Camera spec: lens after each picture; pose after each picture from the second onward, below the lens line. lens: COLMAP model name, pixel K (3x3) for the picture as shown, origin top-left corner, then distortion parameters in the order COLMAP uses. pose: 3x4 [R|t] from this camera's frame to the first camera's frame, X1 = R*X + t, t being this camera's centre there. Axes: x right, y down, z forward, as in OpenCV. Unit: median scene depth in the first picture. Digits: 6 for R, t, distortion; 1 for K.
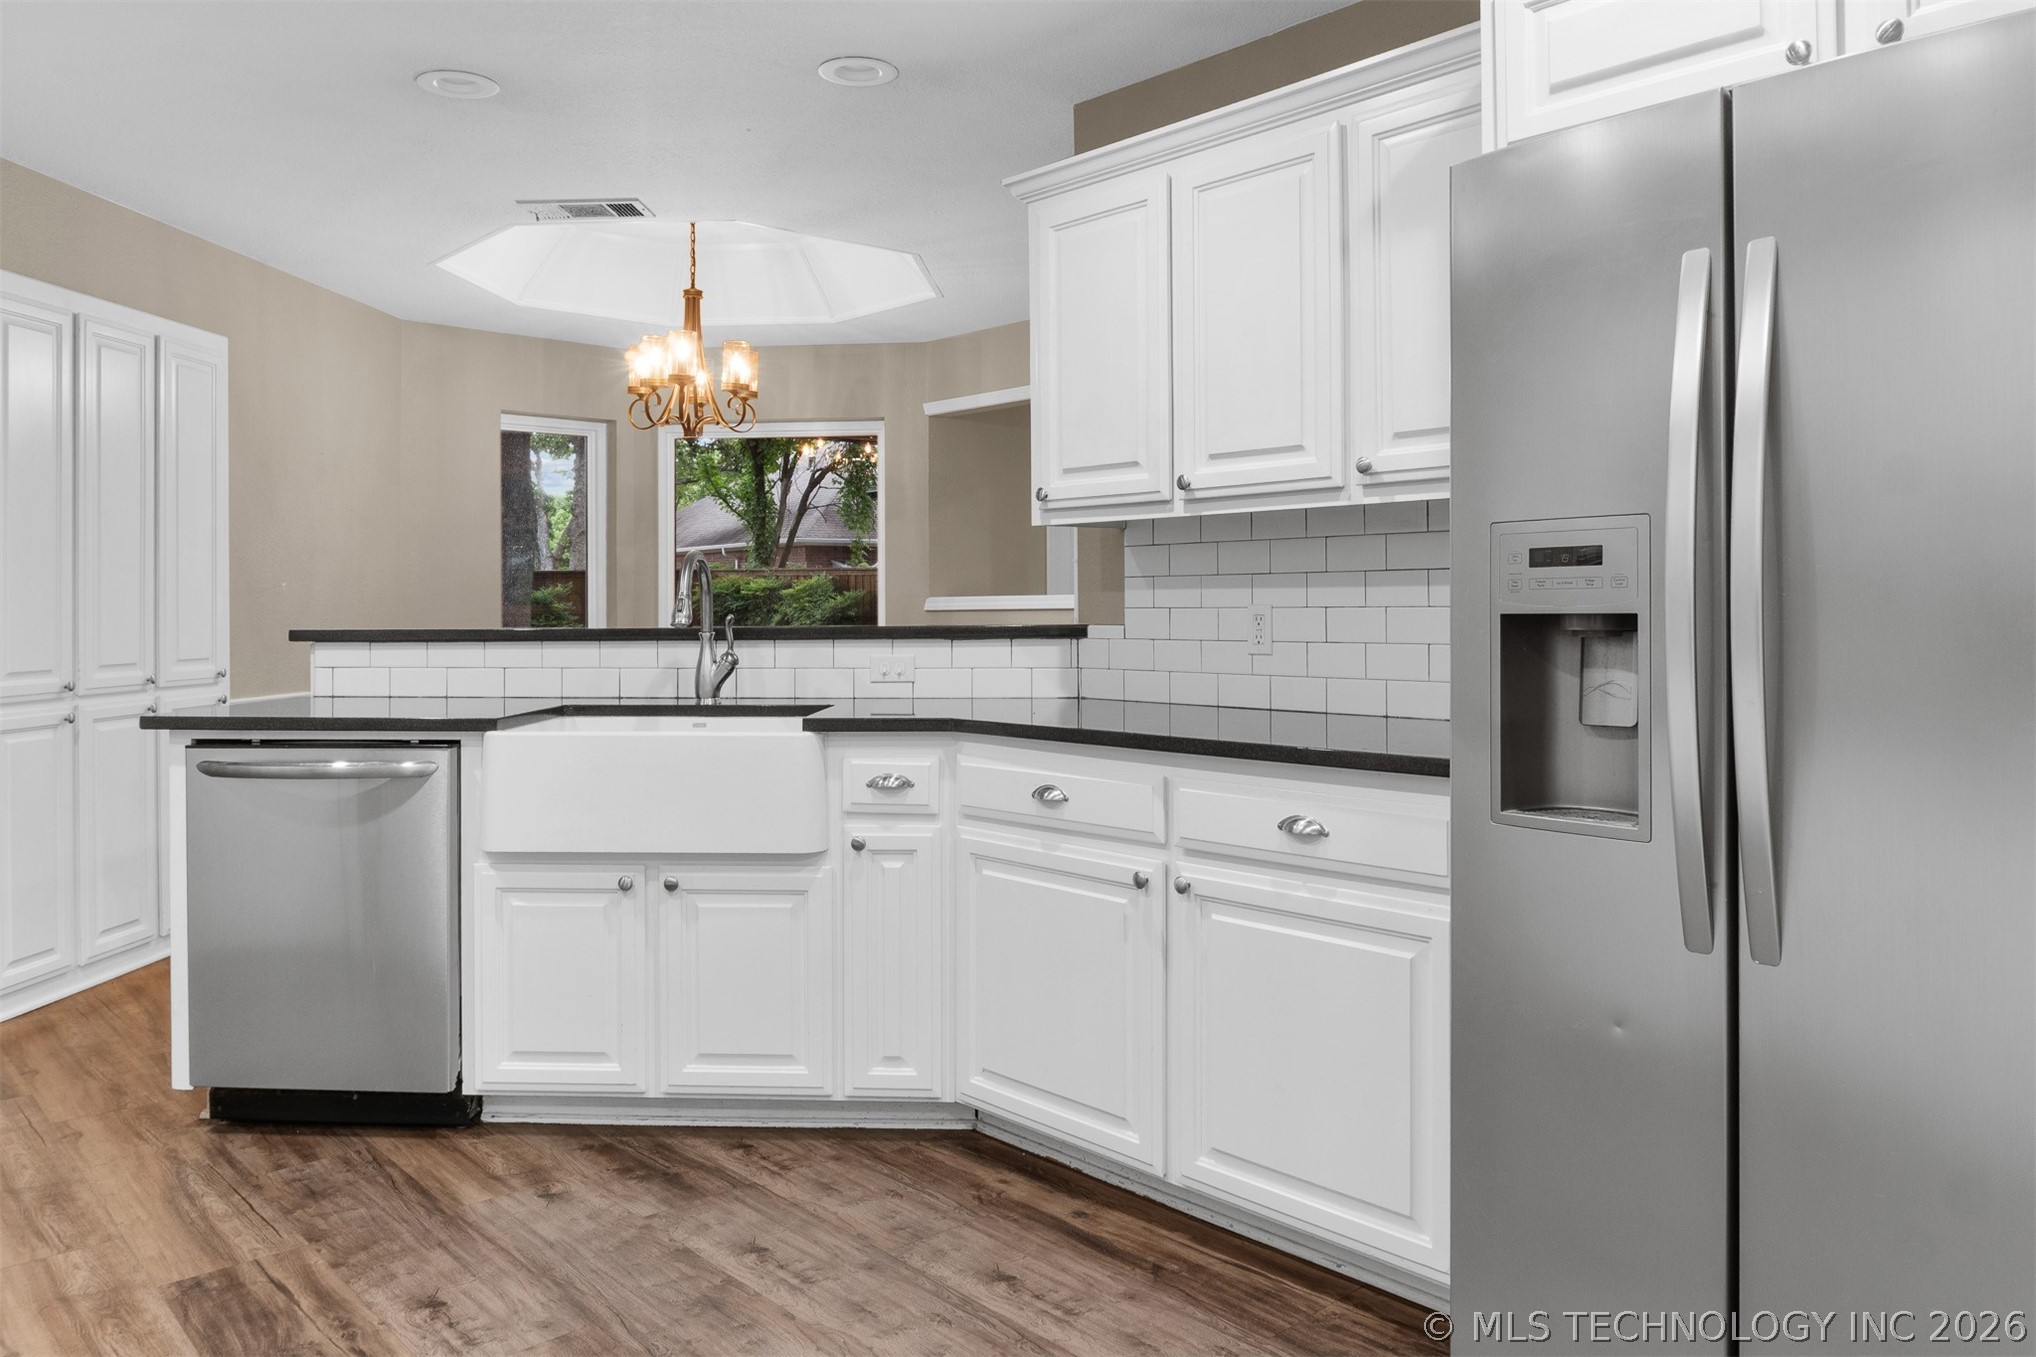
lens RADIAL K [[1428.3, 0, 1024.2], [0, 1428.3, 595.0], [0, 0, 1]] dist [-0.009906, -0.005232]
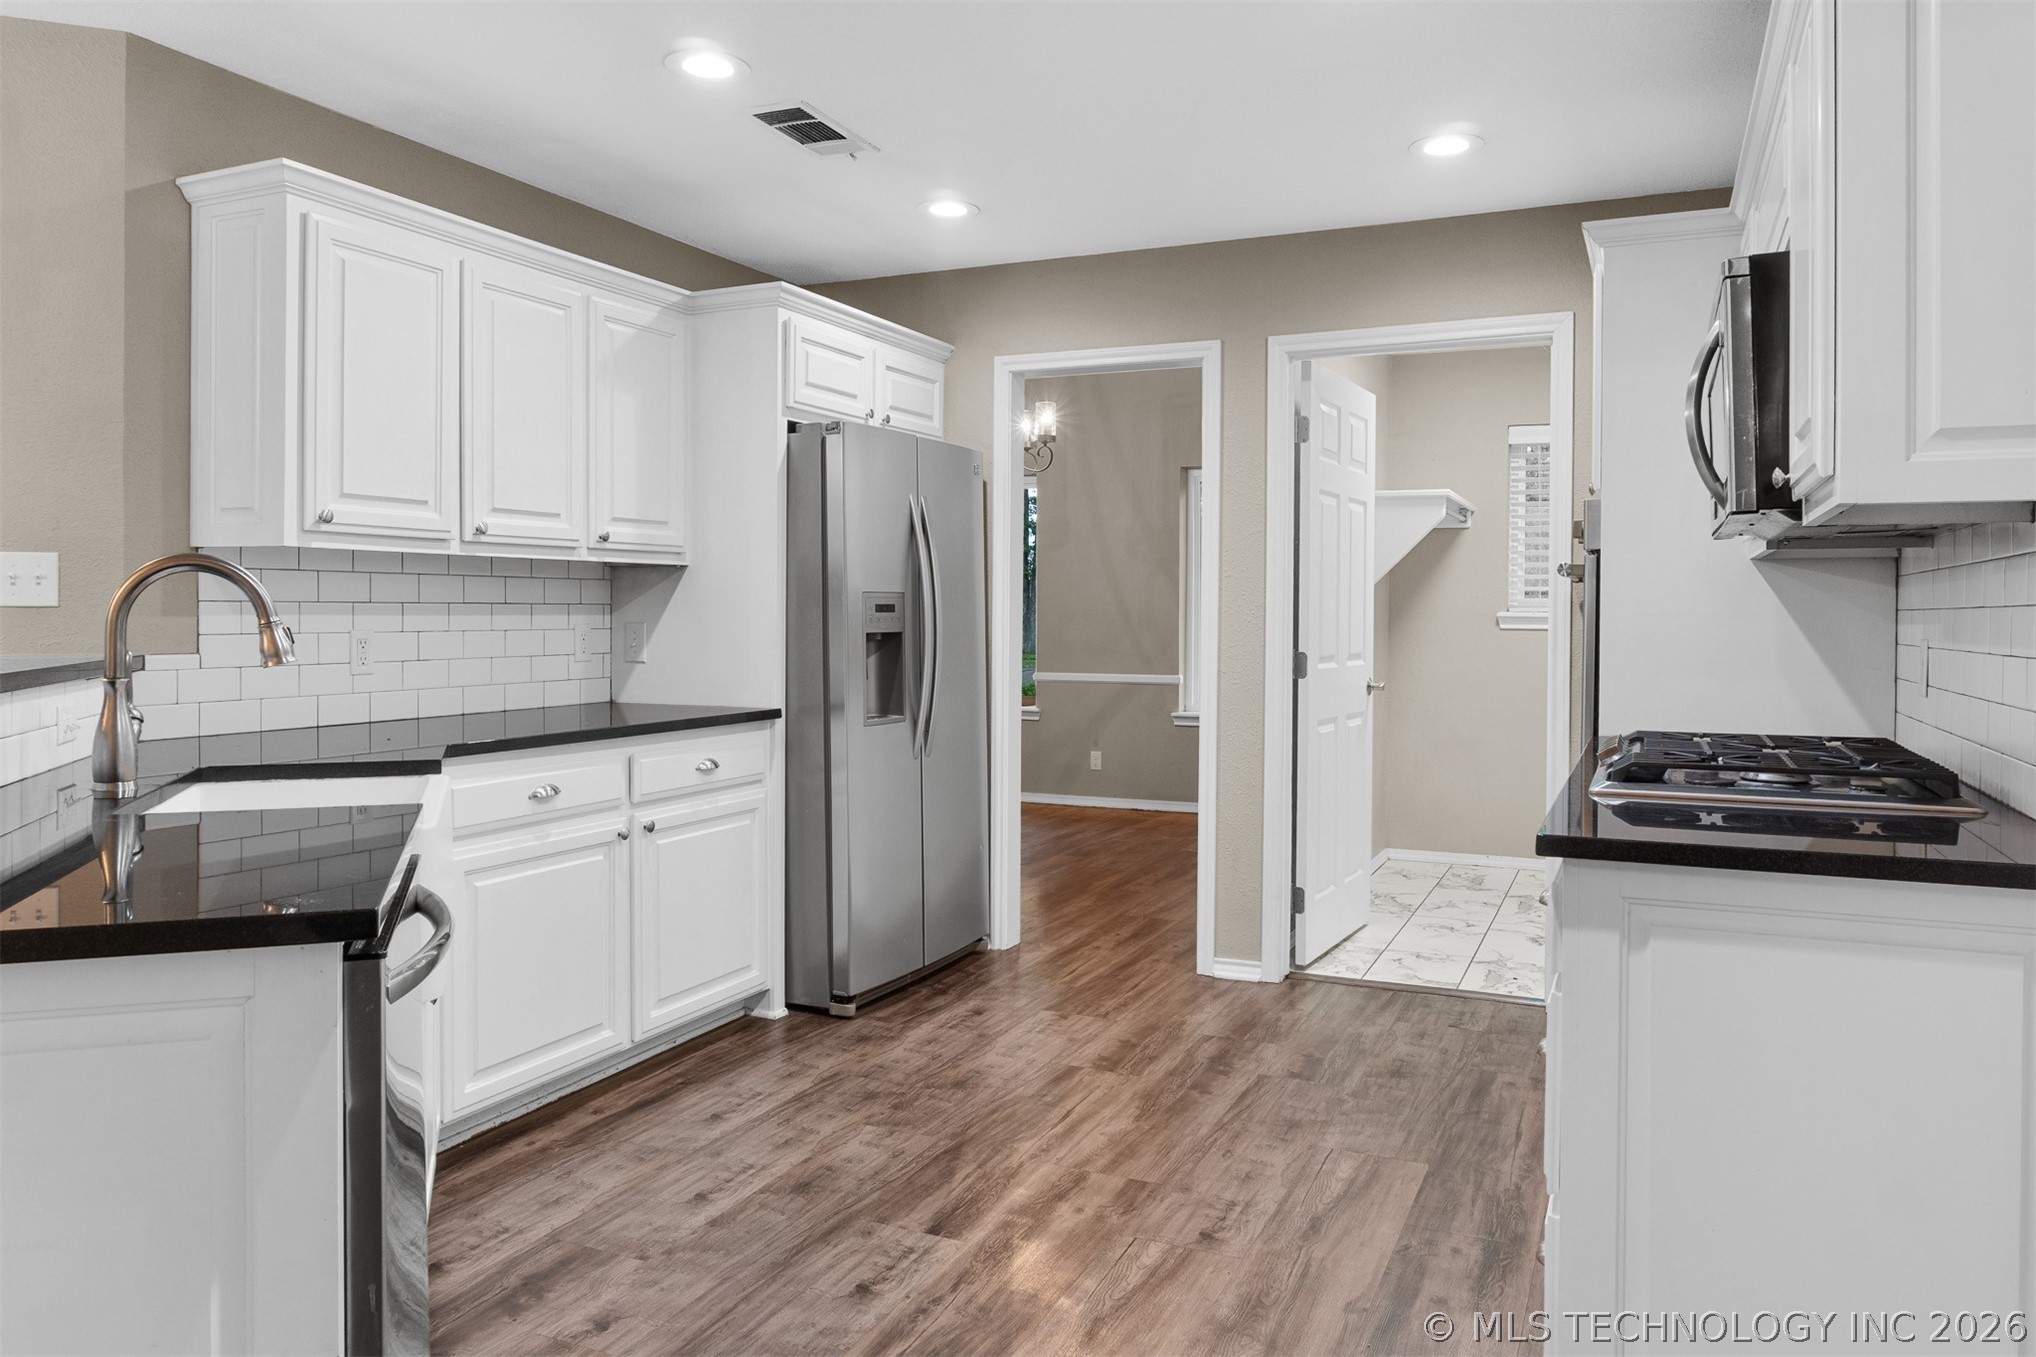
lens RADIAL K [[1376.9, 0, 1019.6], [0, 1376.9, 632.2], [0, 0, 1]] dist [-0.017954, -0.003709]
pose [[-0.384386, -0.005955, 0.923153, -1.245820], [-0.005159, 0.999977, 0.004302, 0.001657], [-0.923158, -0.003109, -0.384409, 1.141133]]
